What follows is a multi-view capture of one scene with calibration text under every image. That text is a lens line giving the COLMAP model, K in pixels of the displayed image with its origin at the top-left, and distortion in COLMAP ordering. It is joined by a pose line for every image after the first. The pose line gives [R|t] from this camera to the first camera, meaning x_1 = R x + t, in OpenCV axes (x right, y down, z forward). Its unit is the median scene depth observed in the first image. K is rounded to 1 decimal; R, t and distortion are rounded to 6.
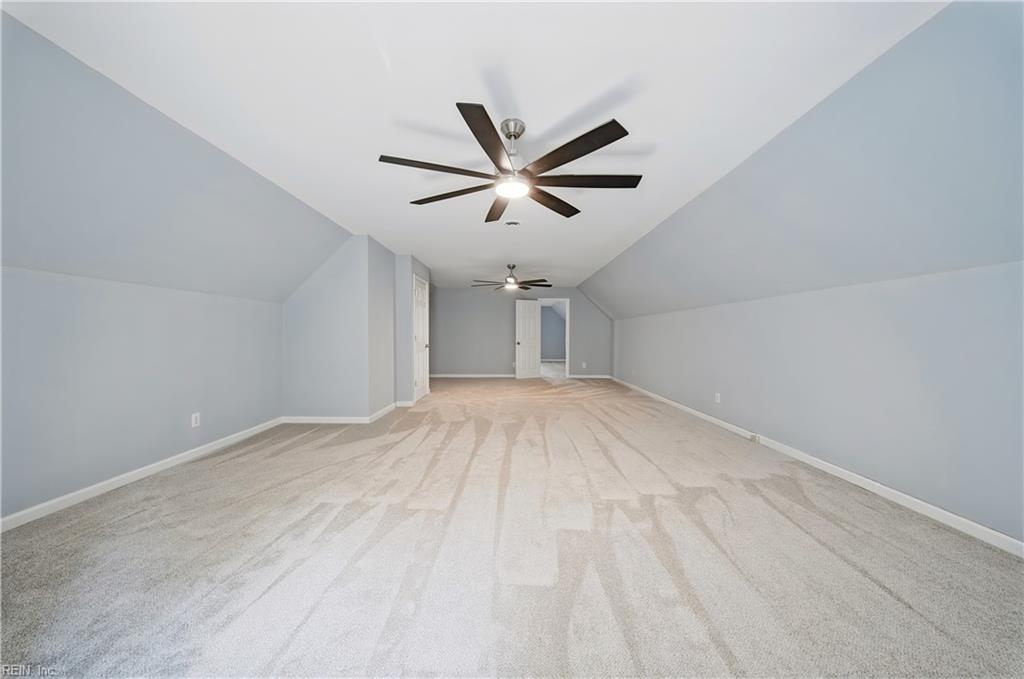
lens RADIAL K [[357.7, 0, 508.9], [0, 357.7, 335.0], [0, 0, 1]] dist [0.000751, -0.000138]
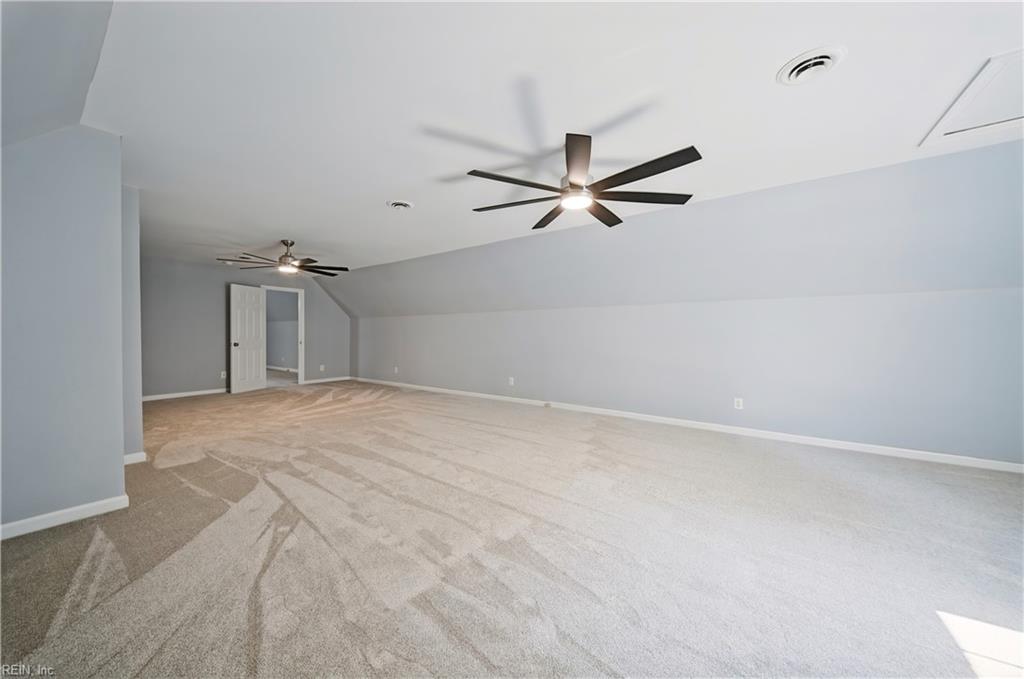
lens RADIAL K [[357.7, 0, 508.9], [0, 357.7, 335.0], [0, 0, 1]] dist [0.000751, -0.000138]
pose [[0.575954, -0.006379, 0.817457, -0.624242], [-0.000022, 0.999969, 0.007818, -0.003898], [-0.817482, -0.004520, 0.575937, 0.329307]]
